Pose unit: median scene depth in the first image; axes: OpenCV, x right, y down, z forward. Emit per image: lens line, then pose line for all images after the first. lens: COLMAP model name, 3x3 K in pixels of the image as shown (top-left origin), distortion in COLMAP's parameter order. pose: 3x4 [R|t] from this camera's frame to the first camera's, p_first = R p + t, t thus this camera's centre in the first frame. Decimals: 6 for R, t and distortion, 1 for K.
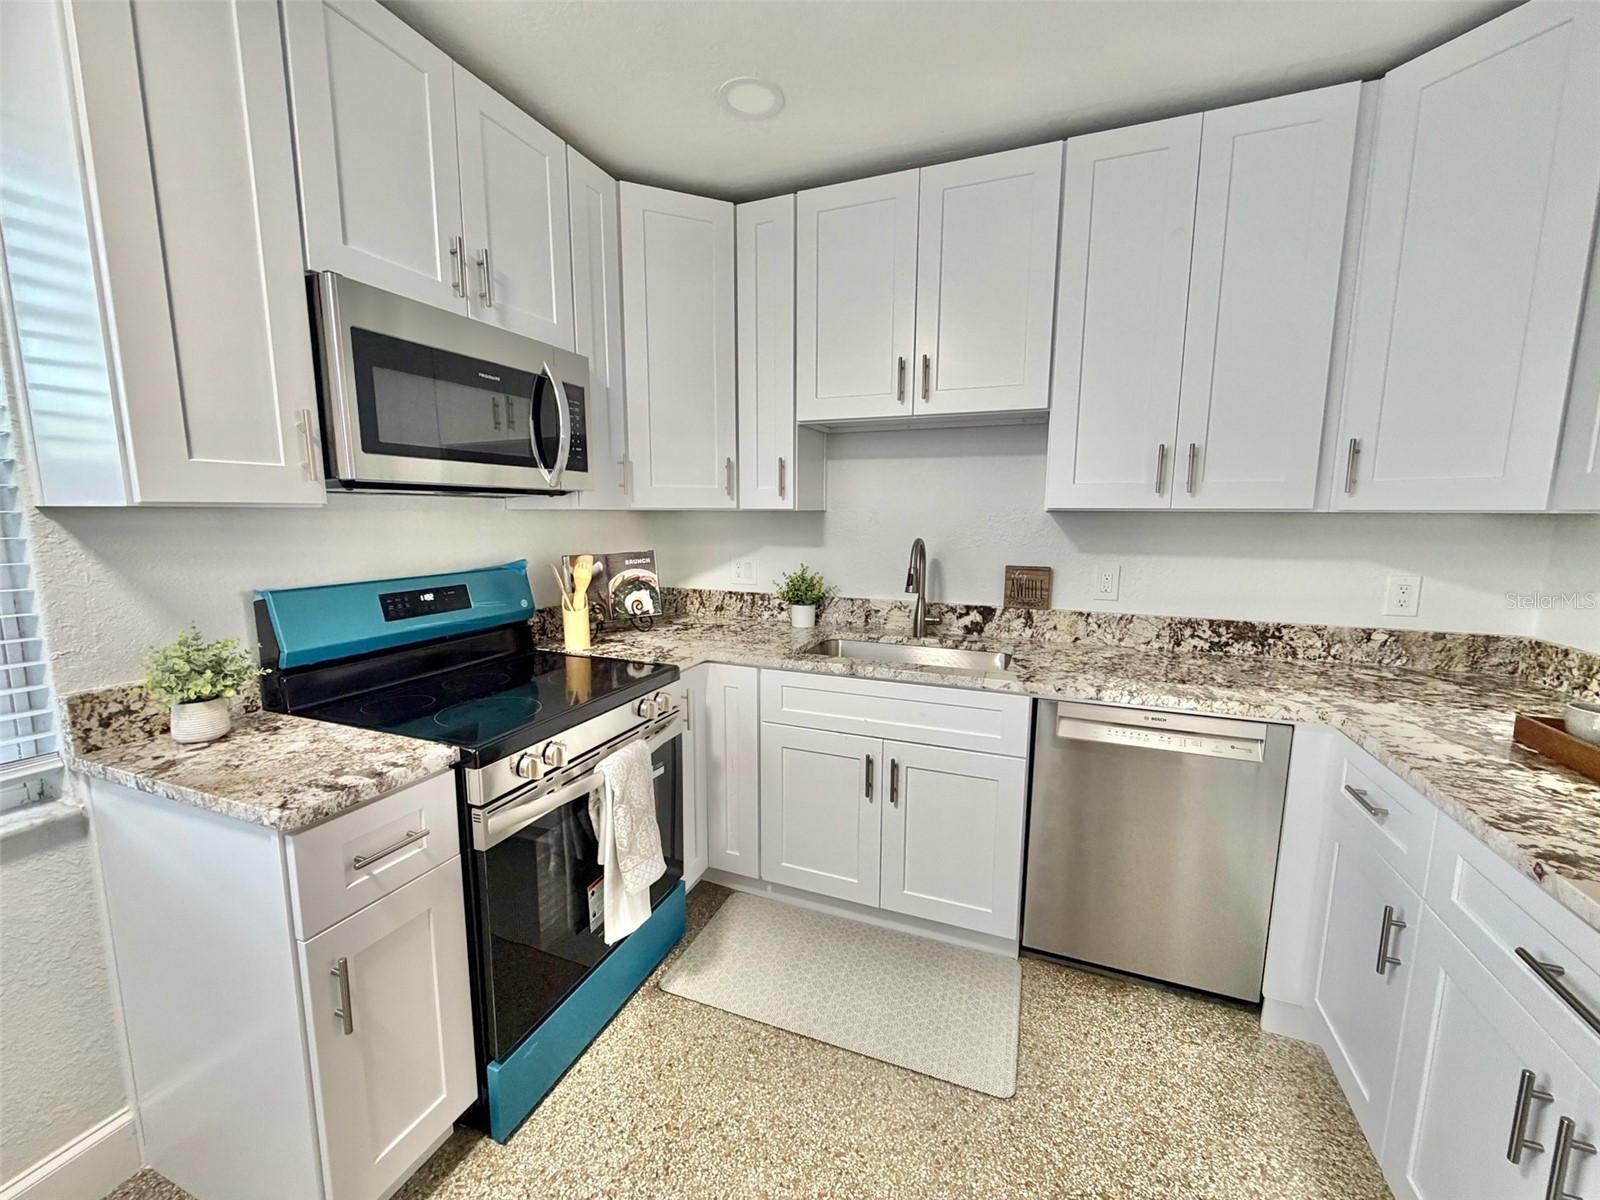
lens RADIAL K [[638.3, 0, 796.4], [0, 638.3, 601.1], [0, 0, 1]] dist [0.000131, -0.000169]
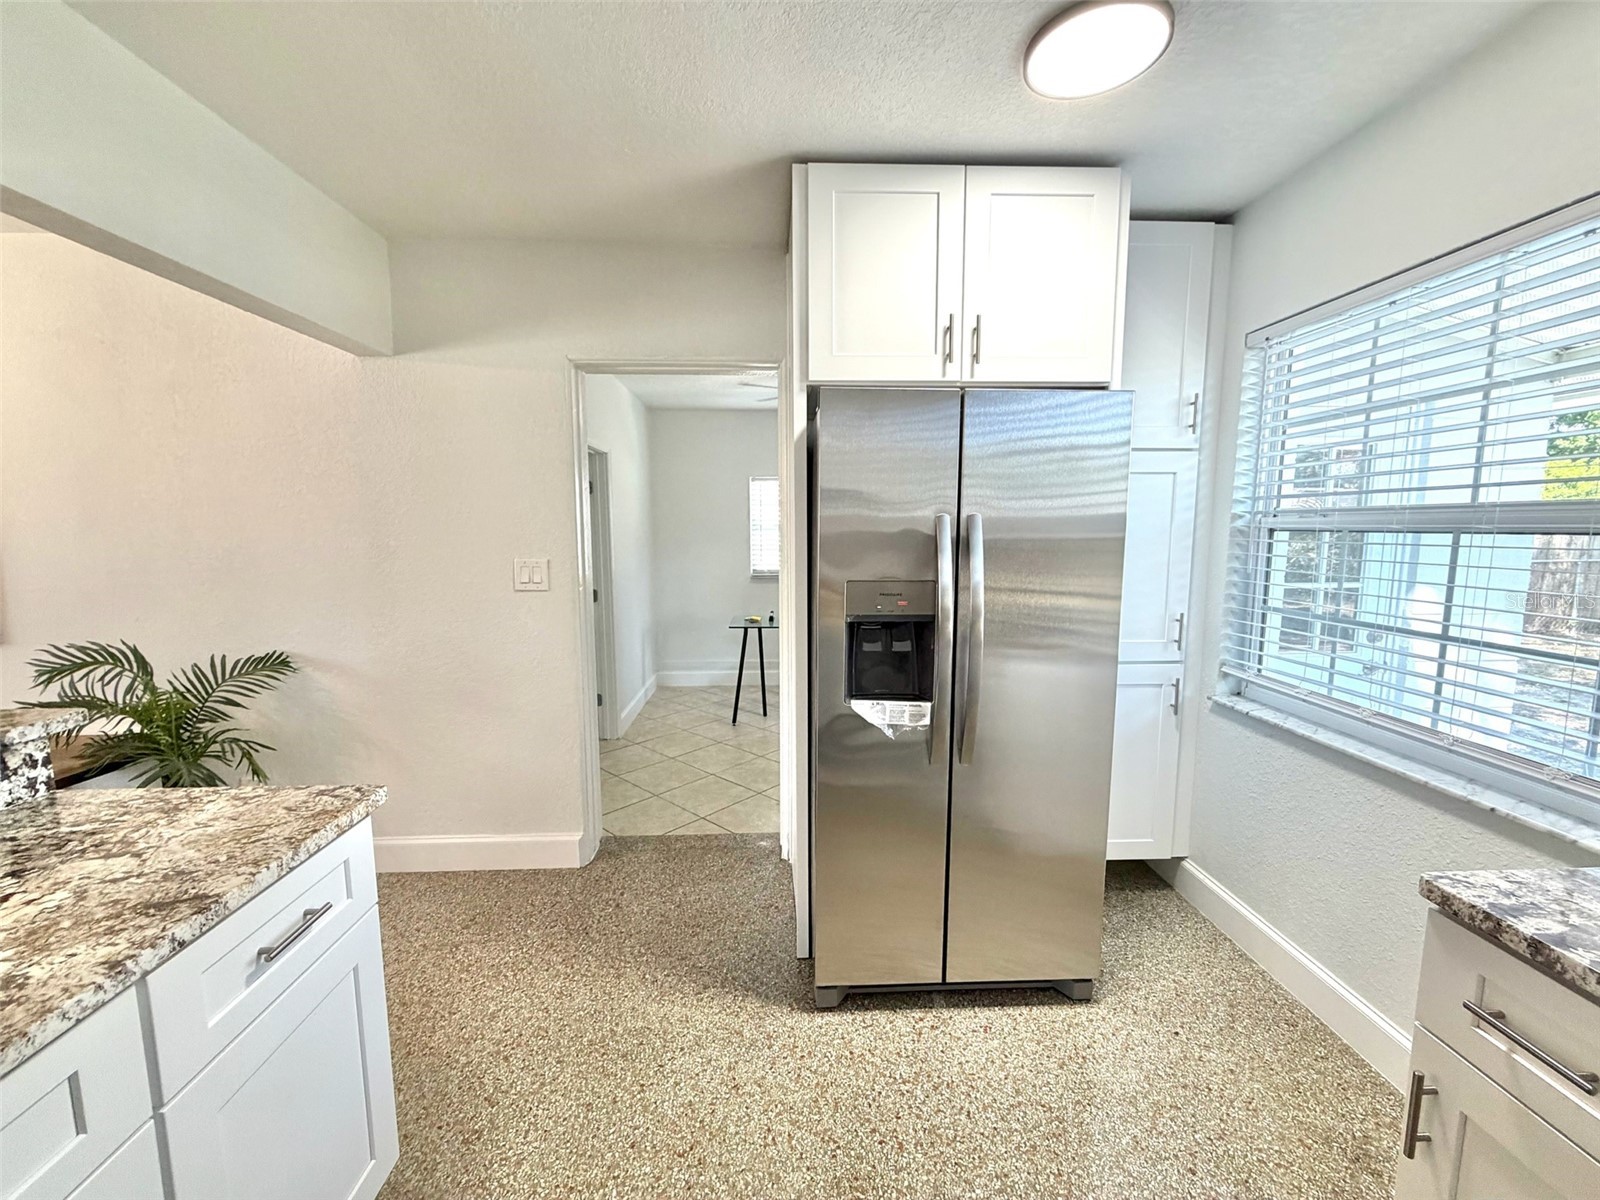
lens RADIAL K [[638.3, 0, 796.4], [0, 638.3, 601.1], [0, 0, 1]] dist [0.000131, -0.000169]
pose [[-0.911141, 0.047027, -0.409403, 0.195942], [-0.057851, 0.969033, 0.240060, -0.111545], [0.408015, 0.242413, -0.880205, 0.648129]]
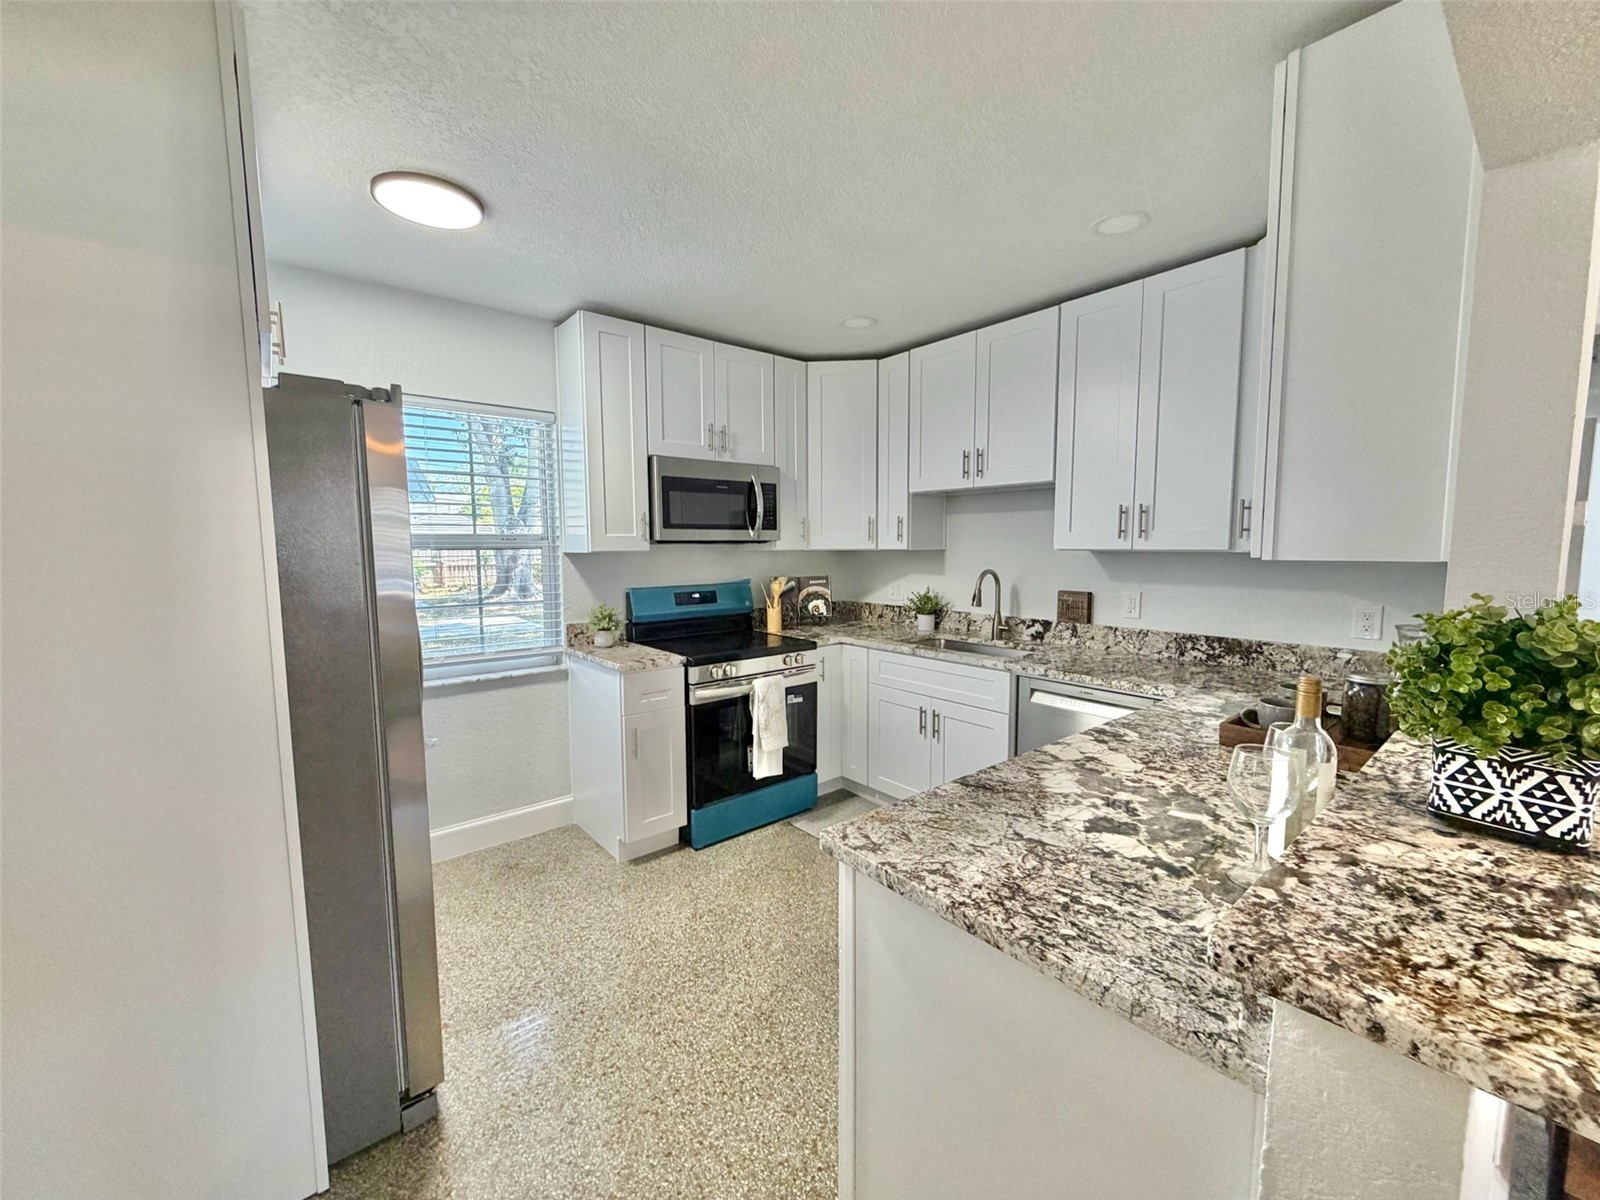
lens RADIAL K [[638.3, 0, 796.4], [0, 638.3, 601.1], [0, 0, 1]] dist [0.000131, -0.000169]
pose [[0.879632, 0.035110, -0.474358, 0.545816], [-0.058256, 0.997716, -0.034182, 0.051828], [0.472075, 0.057702, 0.879668, -0.508391]]
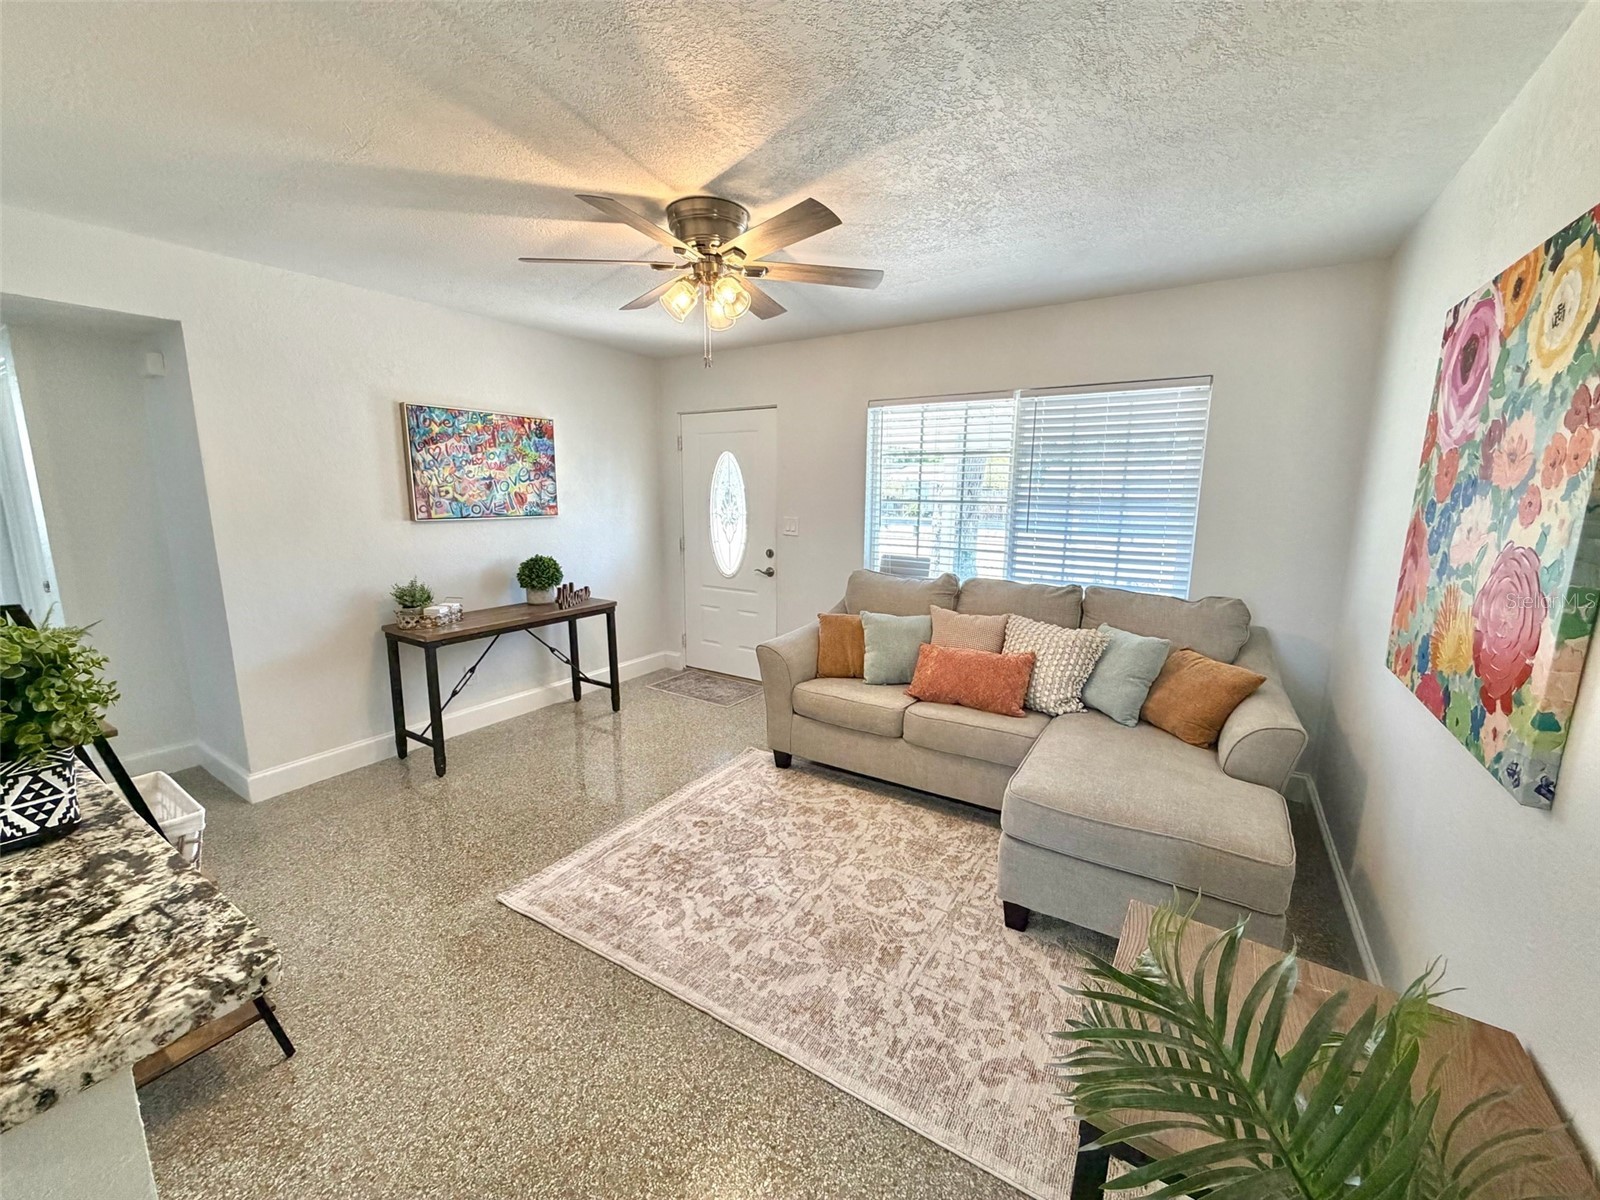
lens RADIAL K [[638.3, 0, 796.4], [0, 638.3, 601.1], [0, 0, 1]] dist [0.000131, -0.000169]
pose [[0.185045, -0.175776, 0.966882, 0.479835], [0.132835, 0.979318, 0.152614, 0.009192], [-0.973711, 0.100196, 0.204567, -0.524405]]
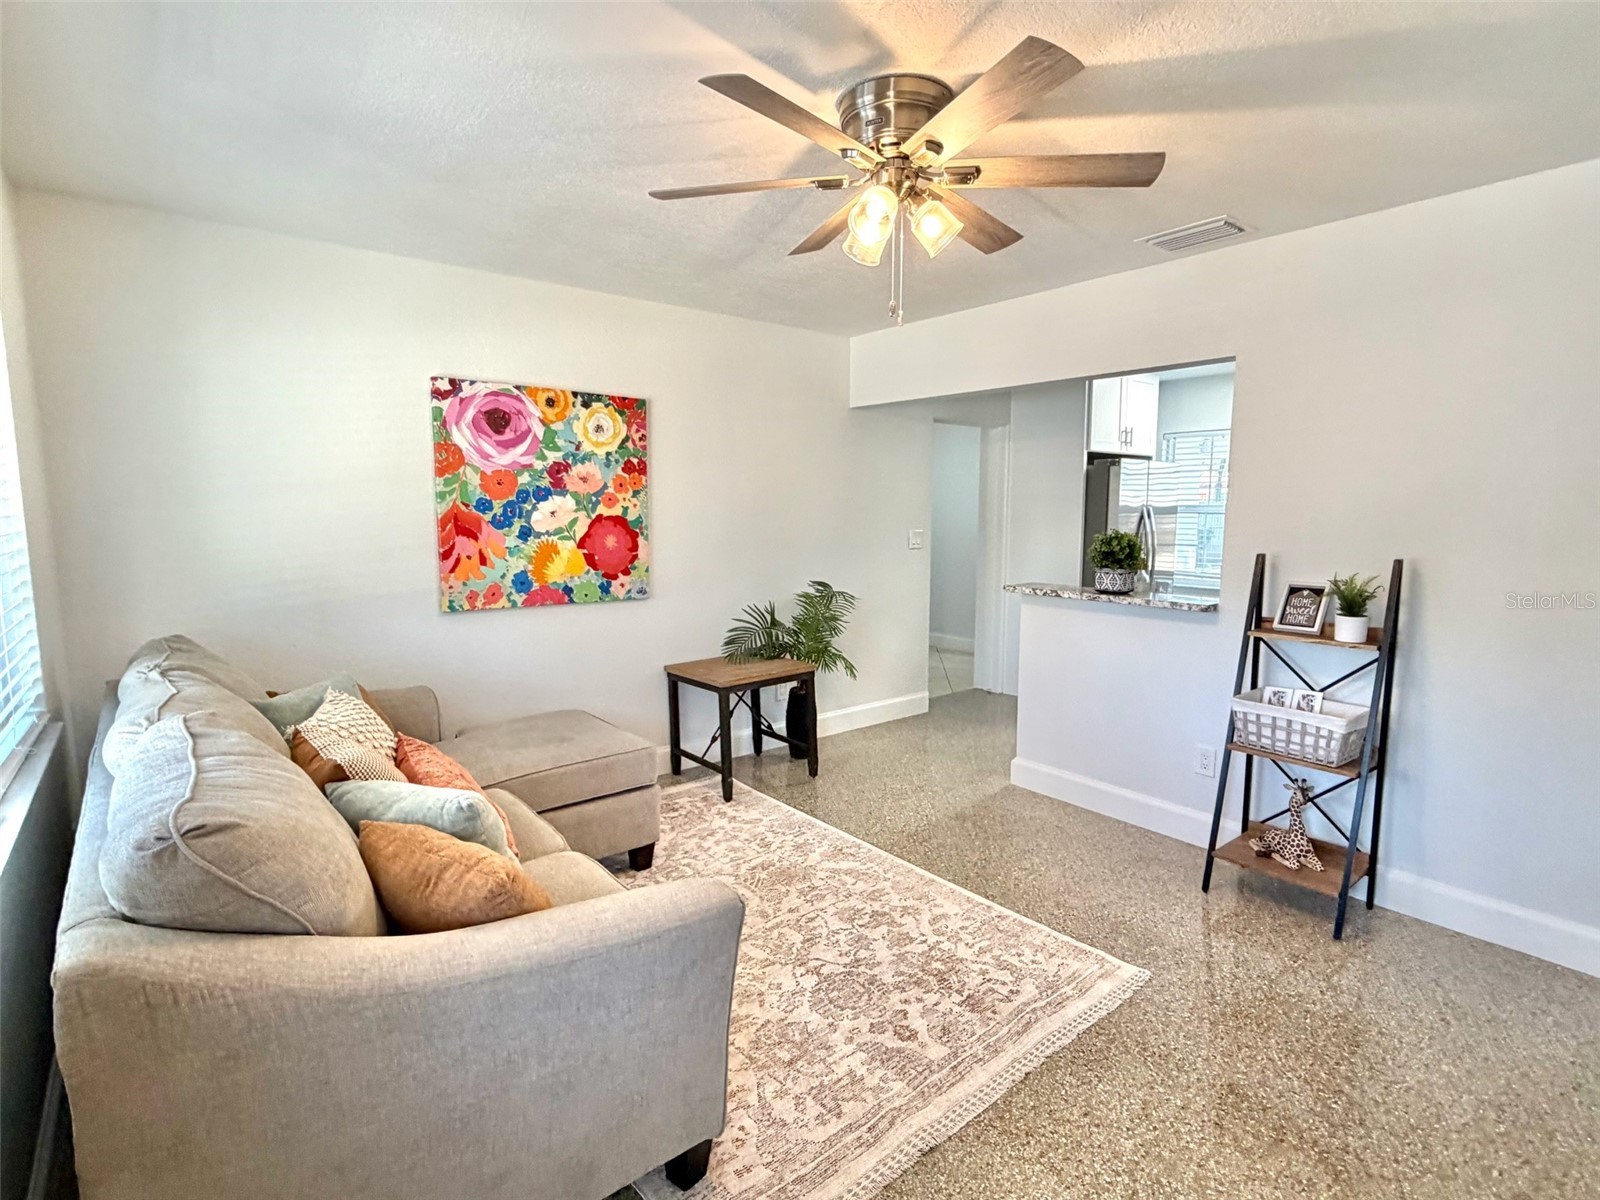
lens RADIAL K [[798.0, 0, 800.0], [0, 798.0, 600.0], [0, 0, 1]] dist [-0.000180, -0.000026]
pose [[-0.486557, 0.101563, -0.867726, 2.638955], [-0.124163, 0.975099, 0.183752, -0.072567], [0.864781, 0.197145, -0.461831, 0.270216]]
